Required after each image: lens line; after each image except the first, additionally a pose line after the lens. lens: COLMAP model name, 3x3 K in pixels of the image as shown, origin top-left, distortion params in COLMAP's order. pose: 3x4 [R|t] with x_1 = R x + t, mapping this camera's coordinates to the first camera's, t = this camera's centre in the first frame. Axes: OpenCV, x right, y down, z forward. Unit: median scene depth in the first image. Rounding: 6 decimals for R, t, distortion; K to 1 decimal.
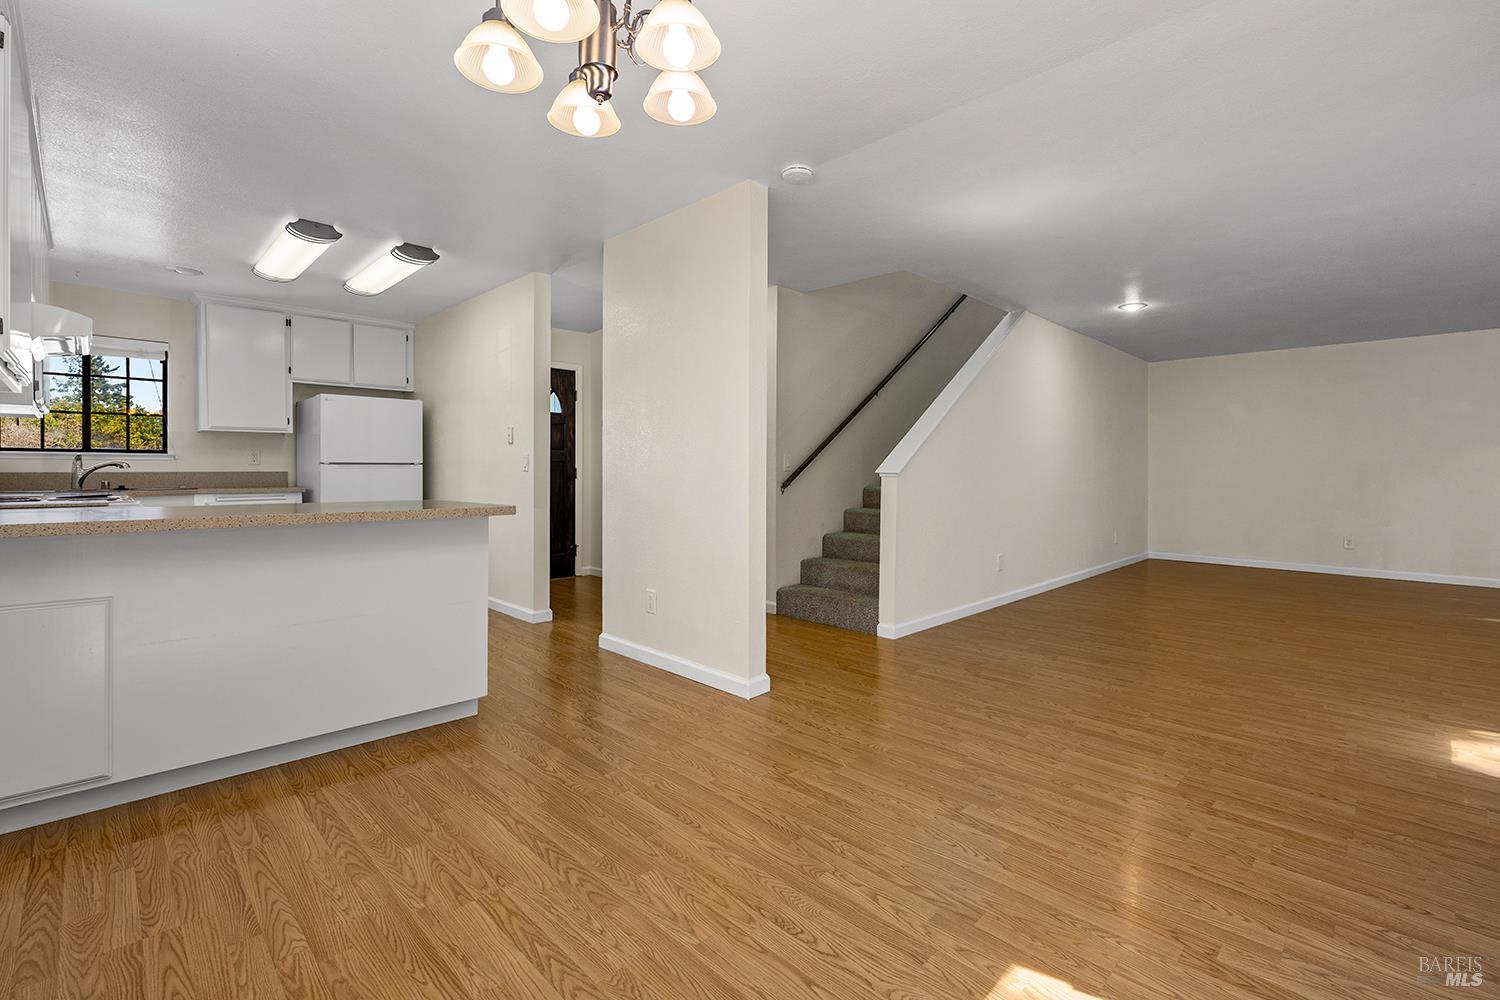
lens RADIAL K [[674.1, 0, 756.2], [0, 674.1, 486.4], [0, 0, 1]] dist [0.000323, 0.000150]
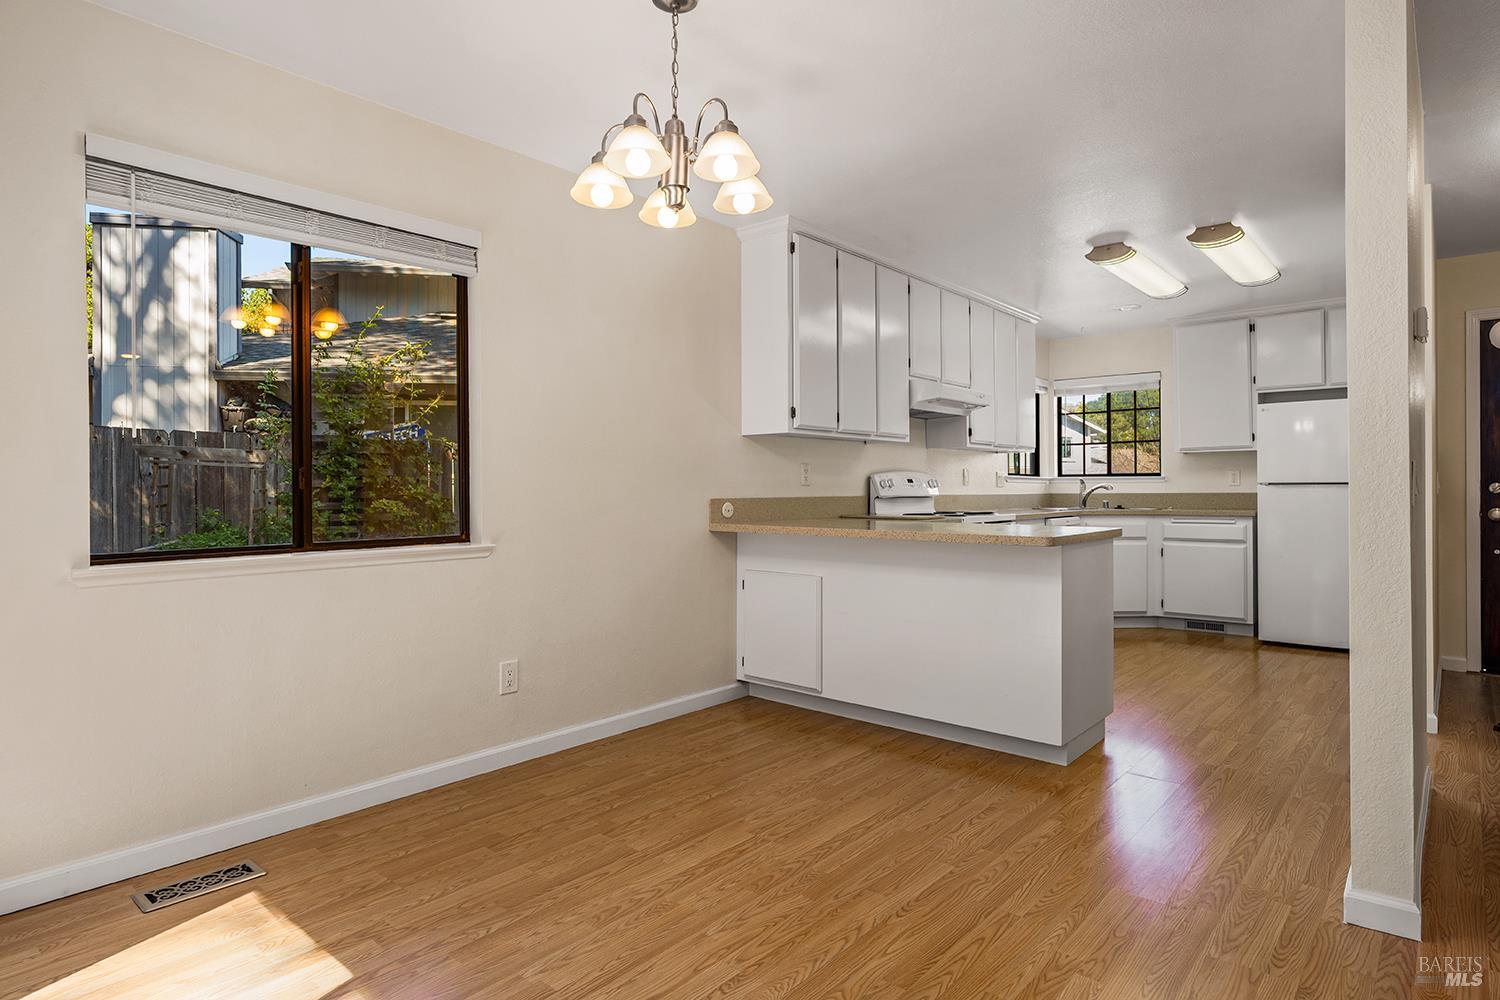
lens RADIAL K [[811.1, 0, 754.4], [0, 811.1, 481.8], [0, 0, 1]] dist [0.000752, 0.000866]
pose [[0.065242, -0.013297, -0.997781, 0.895288], [-0.020306, 0.999686, -0.014650, -0.020650], [0.997663, 0.021217, 0.064951, 0.715154]]
